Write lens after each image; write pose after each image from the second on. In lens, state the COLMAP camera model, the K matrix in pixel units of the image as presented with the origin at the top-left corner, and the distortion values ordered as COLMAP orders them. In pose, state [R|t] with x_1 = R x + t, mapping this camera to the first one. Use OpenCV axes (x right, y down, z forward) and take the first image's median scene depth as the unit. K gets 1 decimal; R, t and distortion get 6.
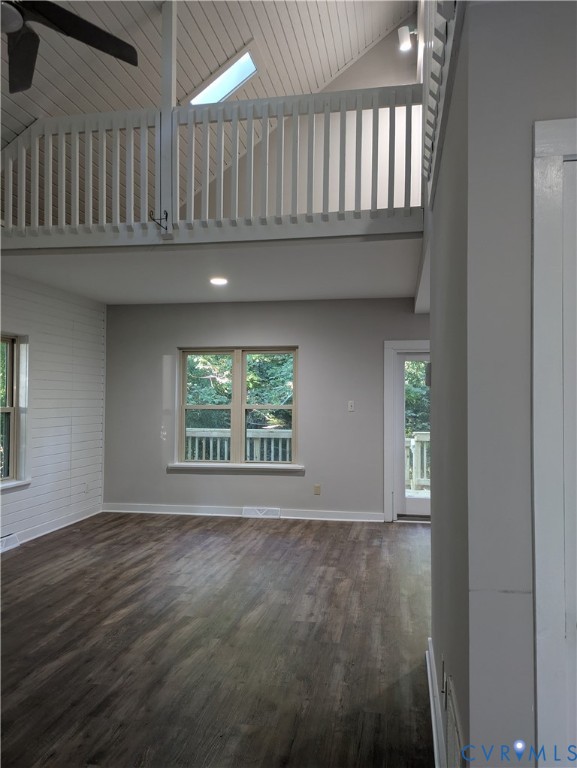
lens RADIAL K [[566.8, 0, 301.5], [0, 566.8, 380.5], [0, 0, 1]] dist [0.035632, -0.025704]
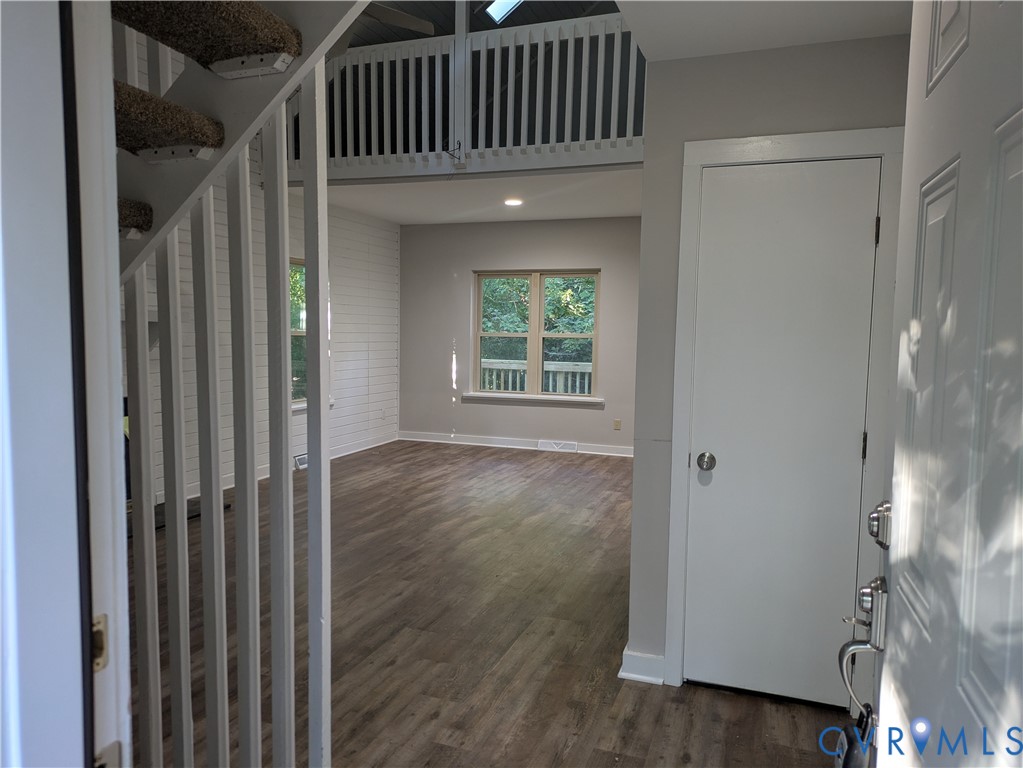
lens RADIAL K [[752.2, 0, 505.0], [0, 752.2, 388.8], [0, 0, 1]] dist [0.040965, -0.026514]
pose [[0.983571, 0.026746, -0.178531, 0.097333], [-0.006933, 0.993831, 0.110690, -0.003249], [0.180390, -0.107634, 0.977688, -0.360072]]
